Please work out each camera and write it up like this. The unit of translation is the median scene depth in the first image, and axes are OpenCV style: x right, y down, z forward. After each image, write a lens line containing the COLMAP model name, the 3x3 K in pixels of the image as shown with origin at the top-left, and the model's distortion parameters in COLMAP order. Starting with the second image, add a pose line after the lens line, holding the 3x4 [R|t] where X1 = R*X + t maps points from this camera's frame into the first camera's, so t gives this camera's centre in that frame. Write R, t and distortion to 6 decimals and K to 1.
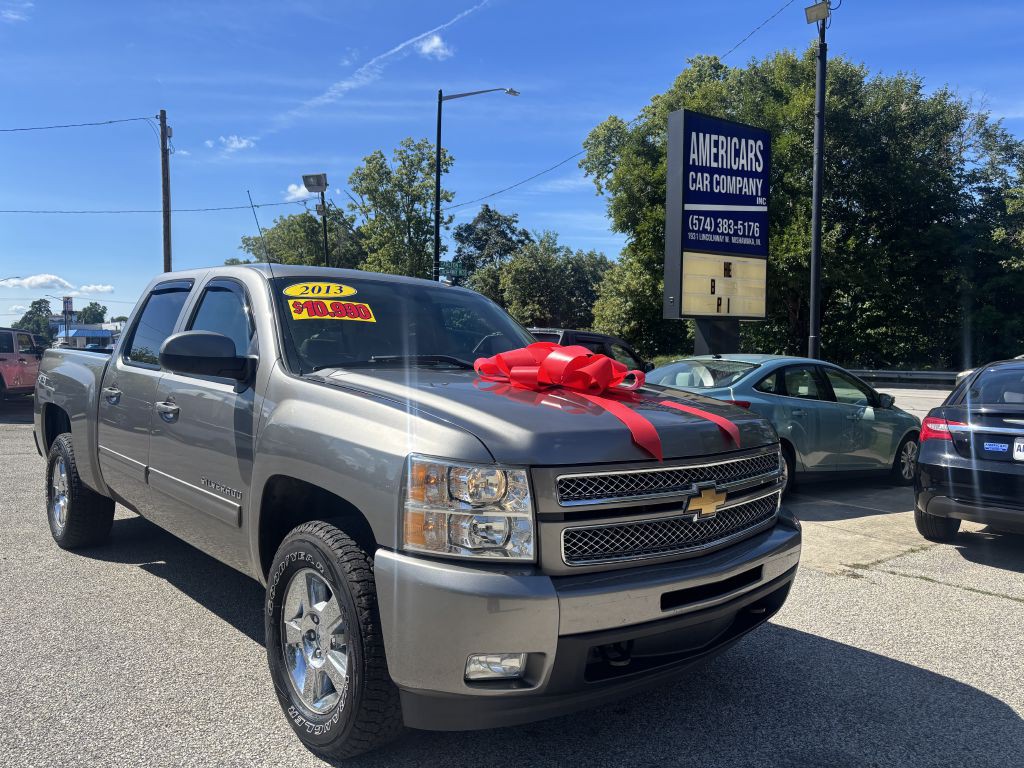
lens RADIAL K [[790.4, 0, 477.4], [0, 790.4, 375.3], [0, 0, 1]] dist [0.051950, -0.066648]
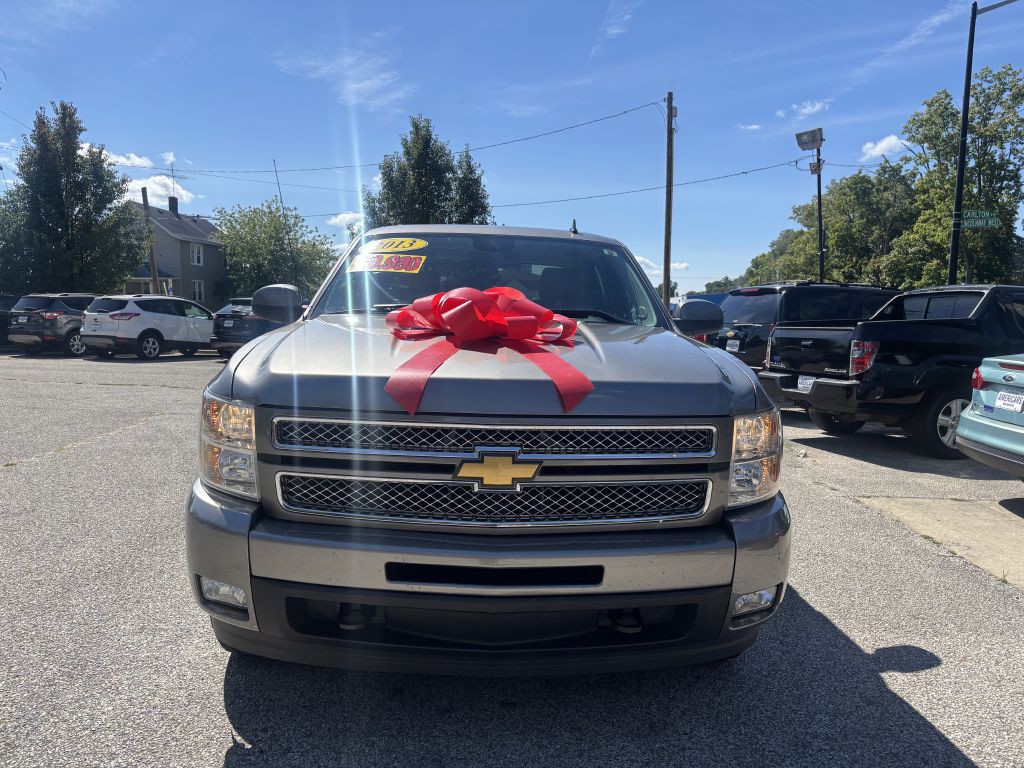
lens RADIAL K [[790.4, 0, 544.0], [0, 790.4, 381.4], [0, 0, 1]] dist [0.051950, -0.066648]
pose [[0.765603, 0.049290, -0.641423, 0.113961], [-0.025527, 0.998603, 0.046268, 0.003646], [0.642807, -0.019049, 0.765791, 0.054495]]
